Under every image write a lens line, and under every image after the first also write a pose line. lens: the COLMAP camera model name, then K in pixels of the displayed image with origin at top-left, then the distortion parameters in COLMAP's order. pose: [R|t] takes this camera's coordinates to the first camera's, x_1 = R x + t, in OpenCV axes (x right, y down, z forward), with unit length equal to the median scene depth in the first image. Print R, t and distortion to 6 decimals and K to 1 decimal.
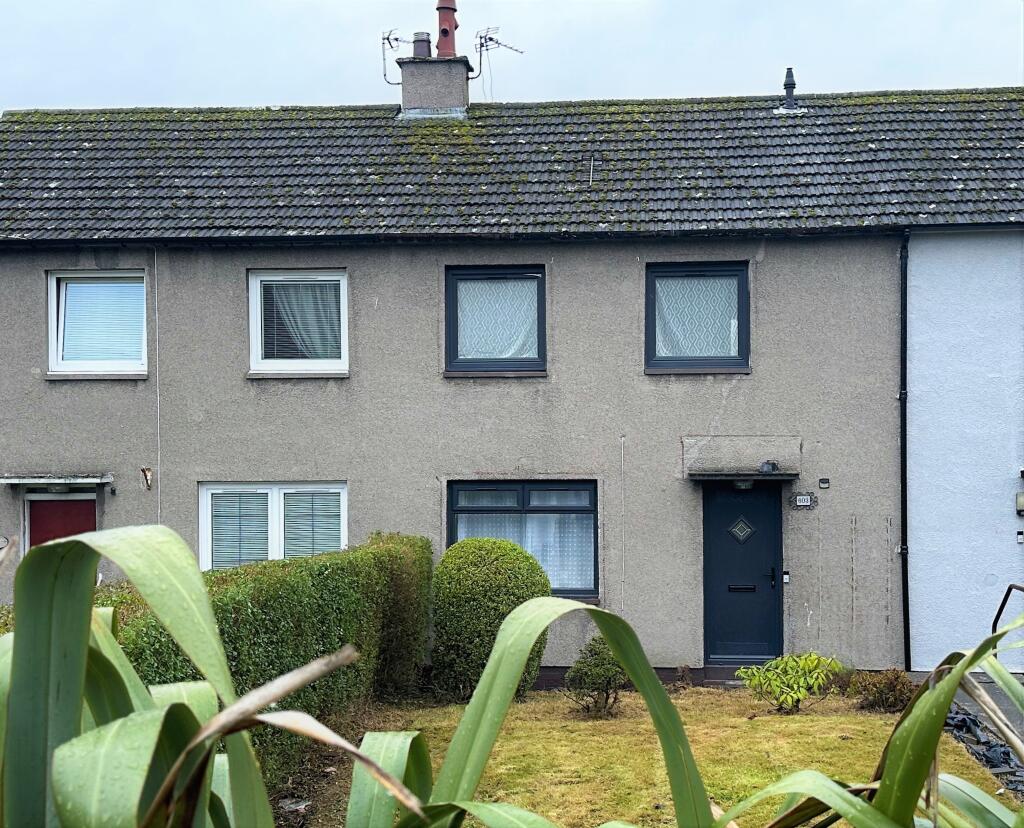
lens RADIAL K [[1410.4, 0, 509.3], [0, 1410.4, 390.5], [0, 0, 1]] dist [0.144271, 0.000000]
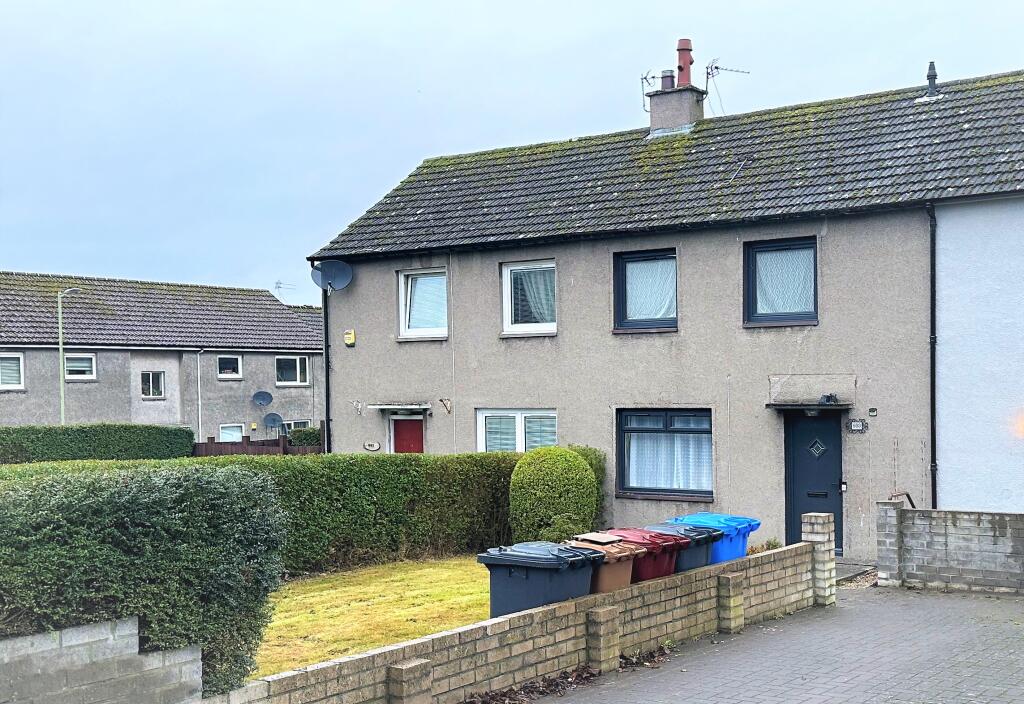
lens RADIAL K [[1286.5, 0, 512.2], [0, 1286.5, 353.9], [0, 0, 1]] dist [0.142304, 0.000000]
pose [[0.851733, -0.017209, -0.523693, 0.527201], [0.024768, 0.999666, 0.007434, -0.001561], [0.523390, -0.019303, 0.851874, -0.124210]]
